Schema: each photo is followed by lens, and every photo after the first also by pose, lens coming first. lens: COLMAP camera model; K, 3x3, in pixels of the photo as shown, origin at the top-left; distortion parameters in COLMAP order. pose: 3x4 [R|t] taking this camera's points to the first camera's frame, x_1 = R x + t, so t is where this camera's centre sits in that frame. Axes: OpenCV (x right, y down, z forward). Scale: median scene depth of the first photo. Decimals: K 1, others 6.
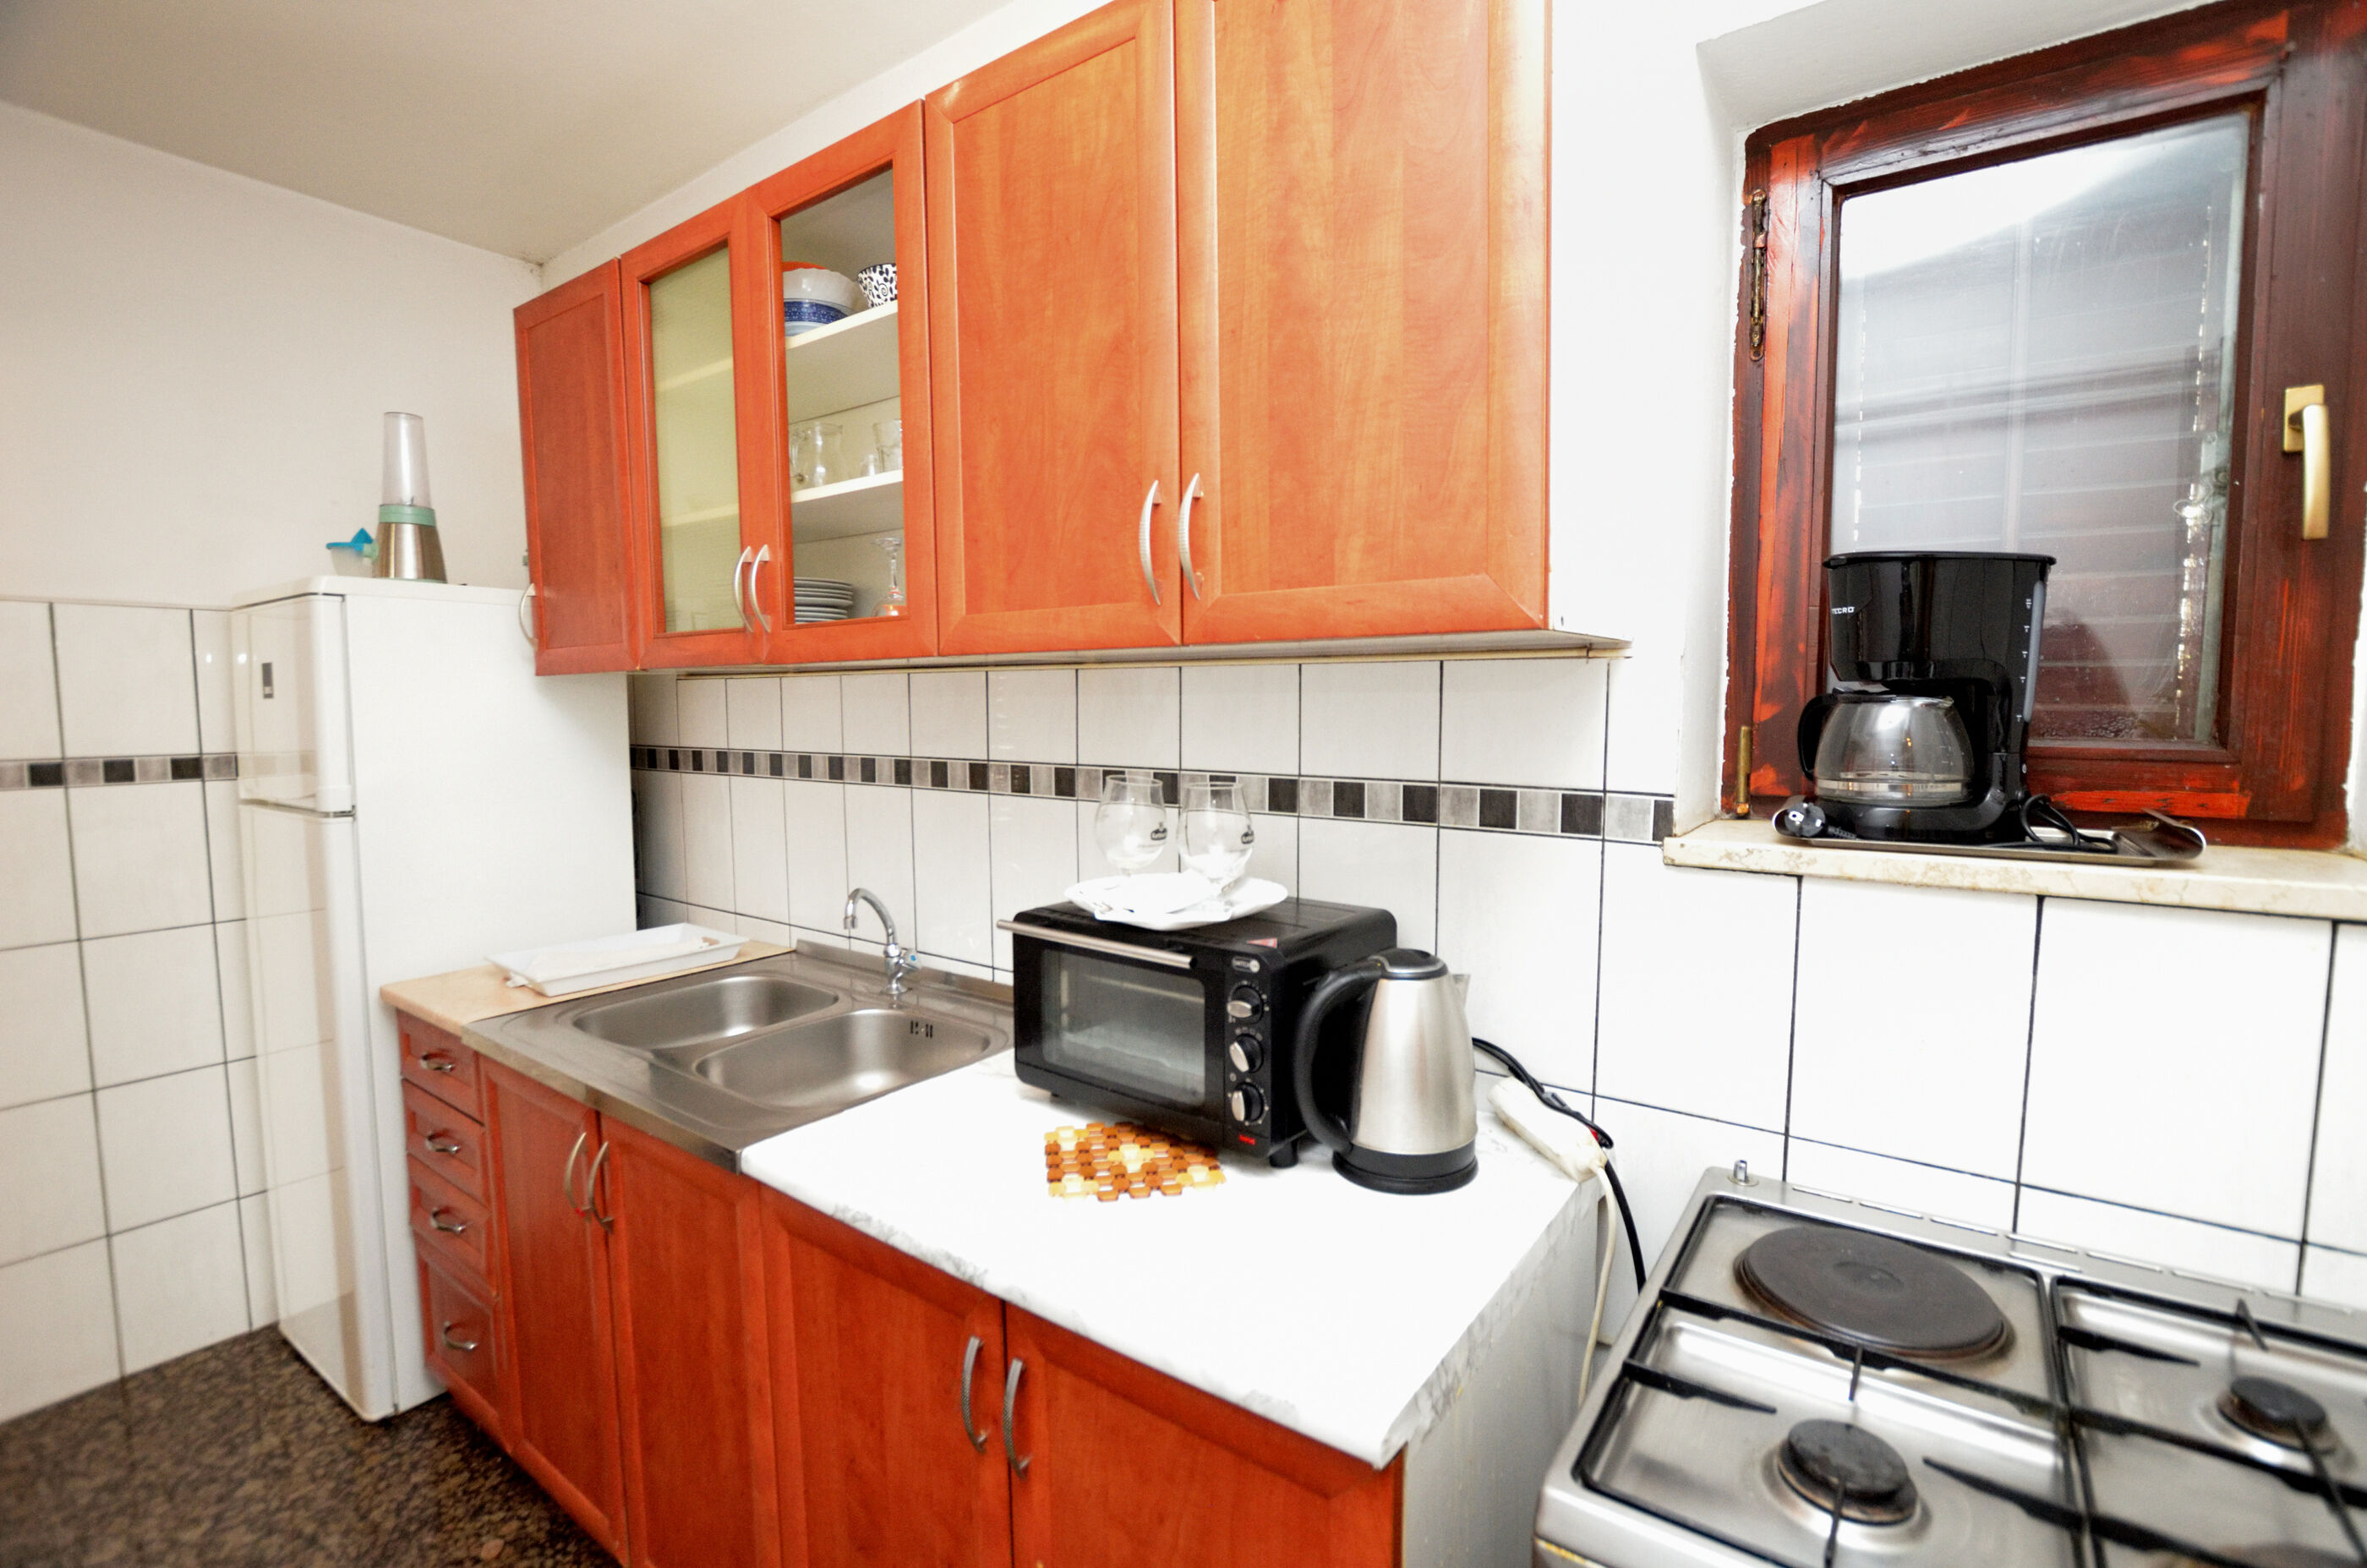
lens RADIAL K [[1047.5, 0, 1206.1], [0, 1047.5, 778.4], [0, 0, 1]] dist [-0.024964, 0.000967]
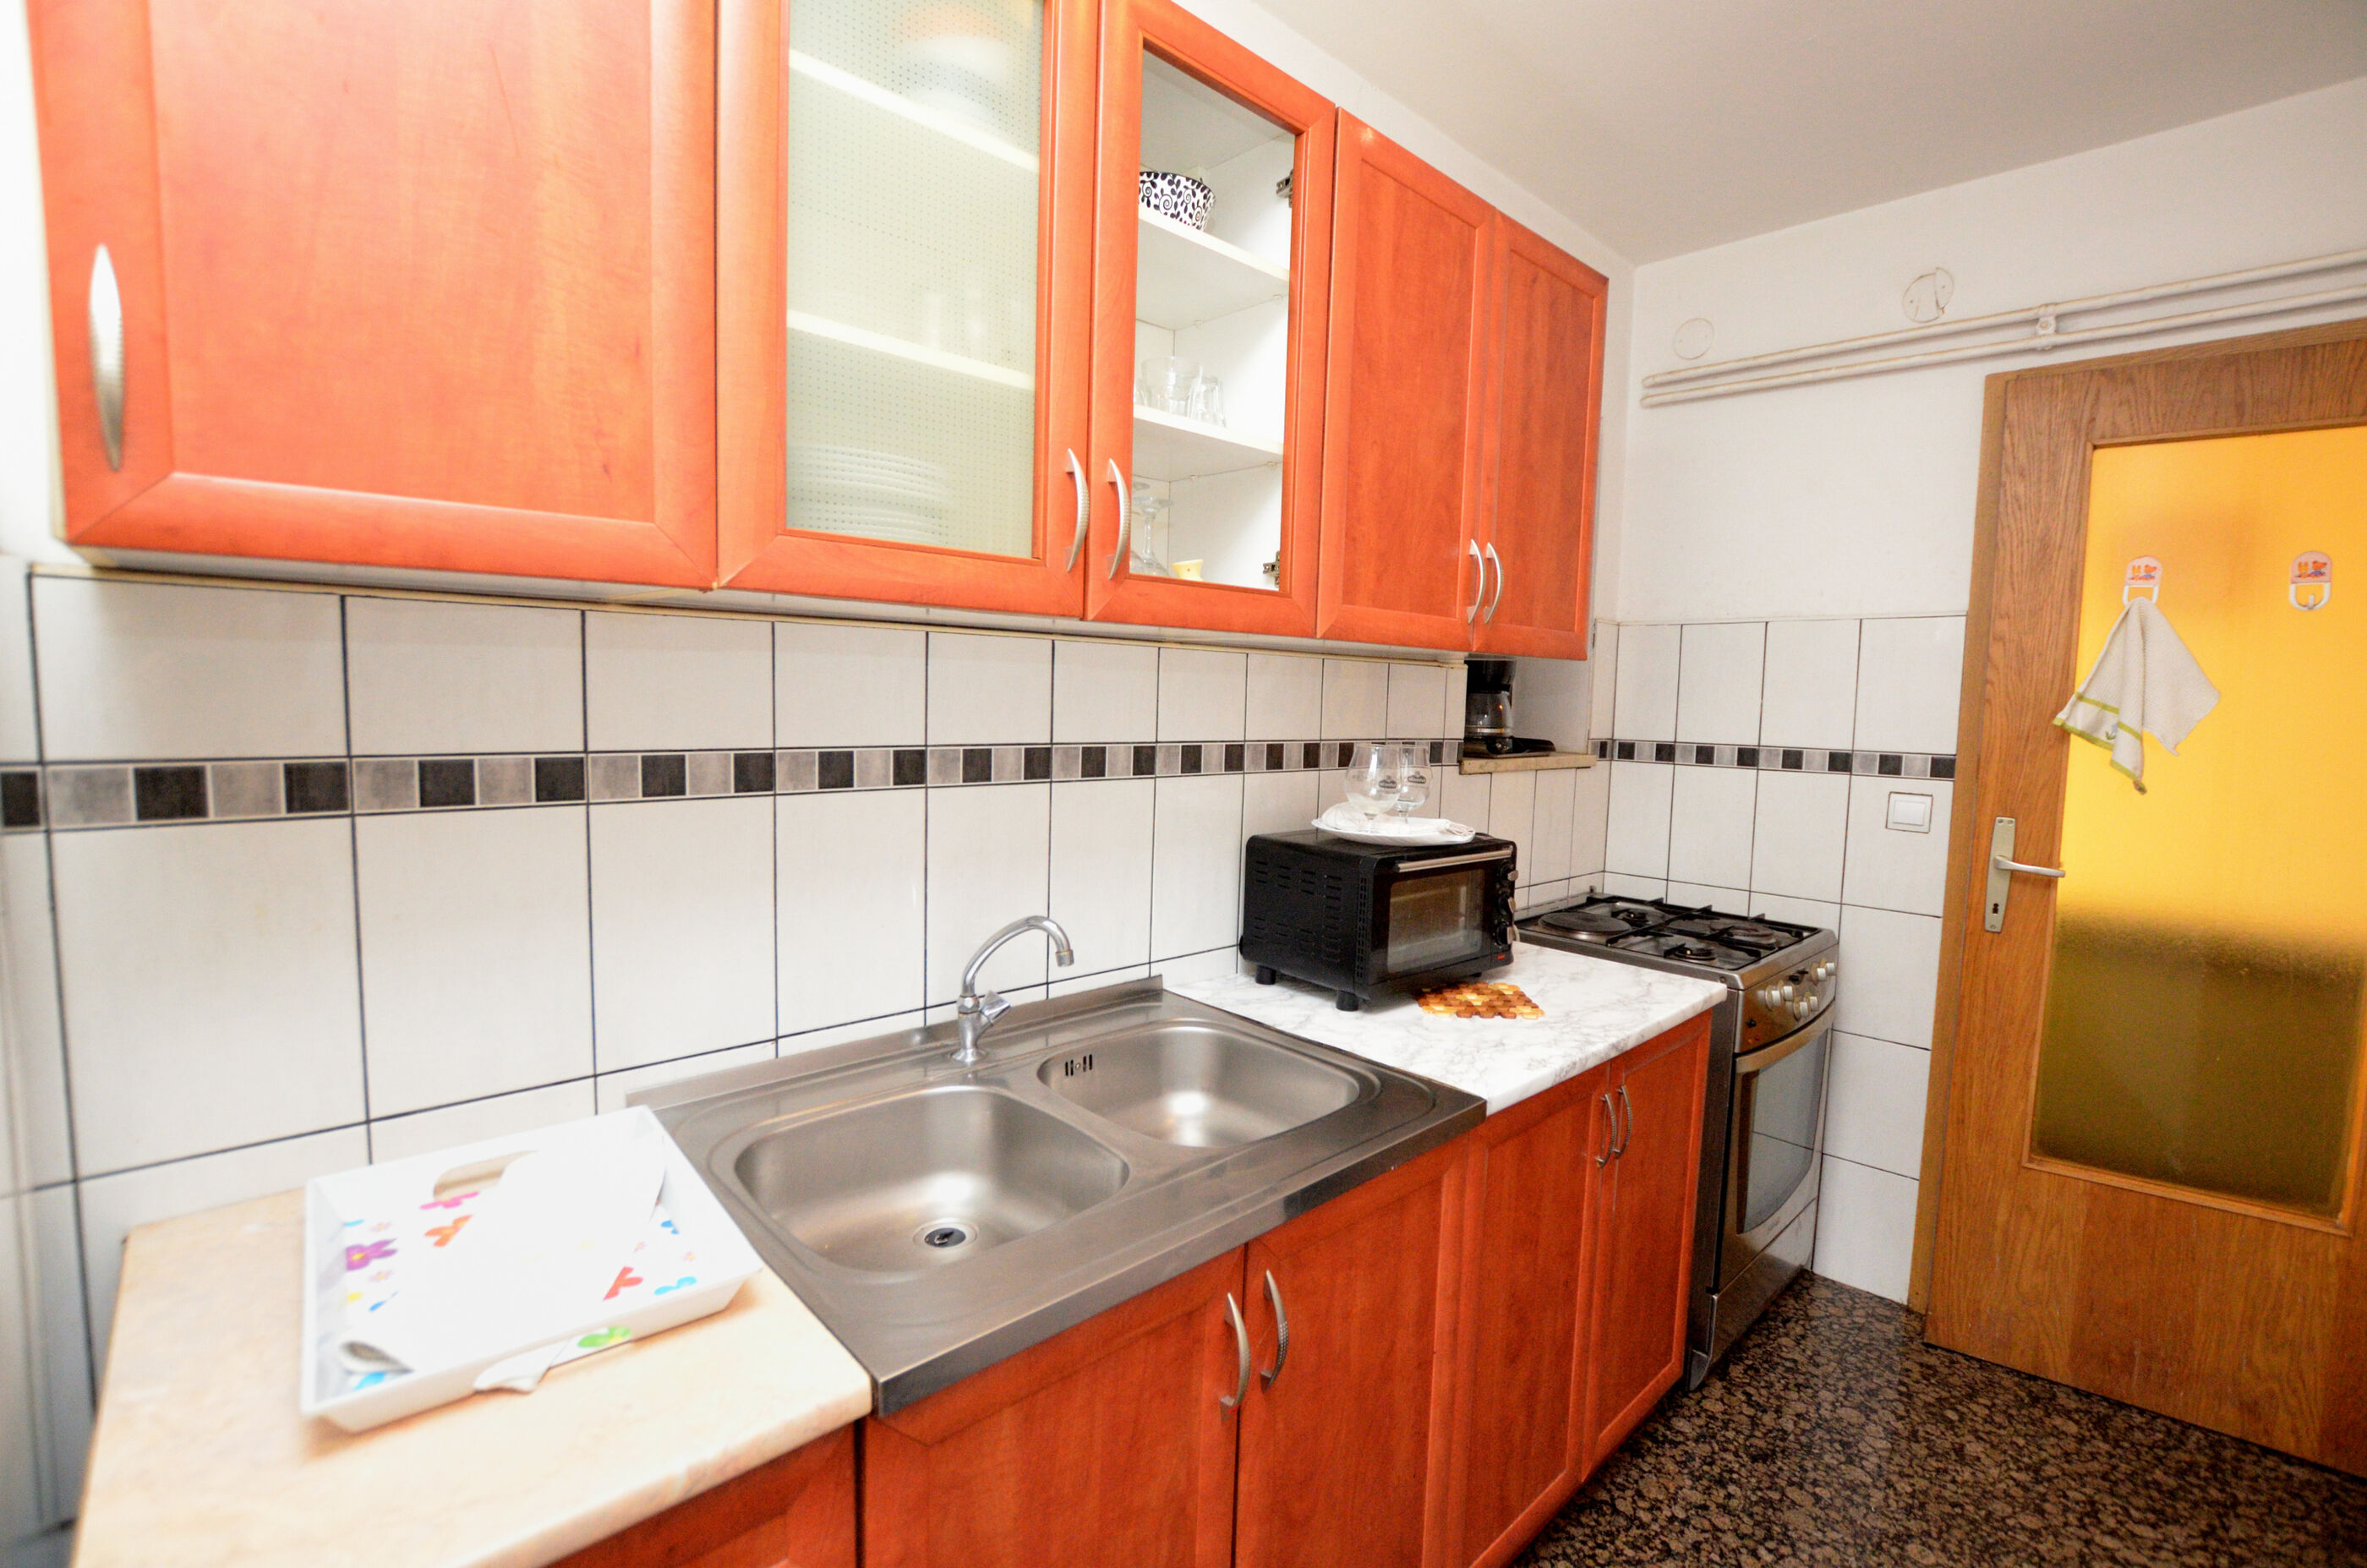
lens RADIAL K [[1047.5, 0, 1206.1], [0, 1047.5, 778.4], [0, 0, 1]] dist [-0.024964, 0.000967]
pose [[0.172143, -0.085904, 0.981319, -0.999546], [0.029870, 0.996187, 0.081966, -0.053656], [-0.984619, 0.015202, 0.174053, 0.703745]]
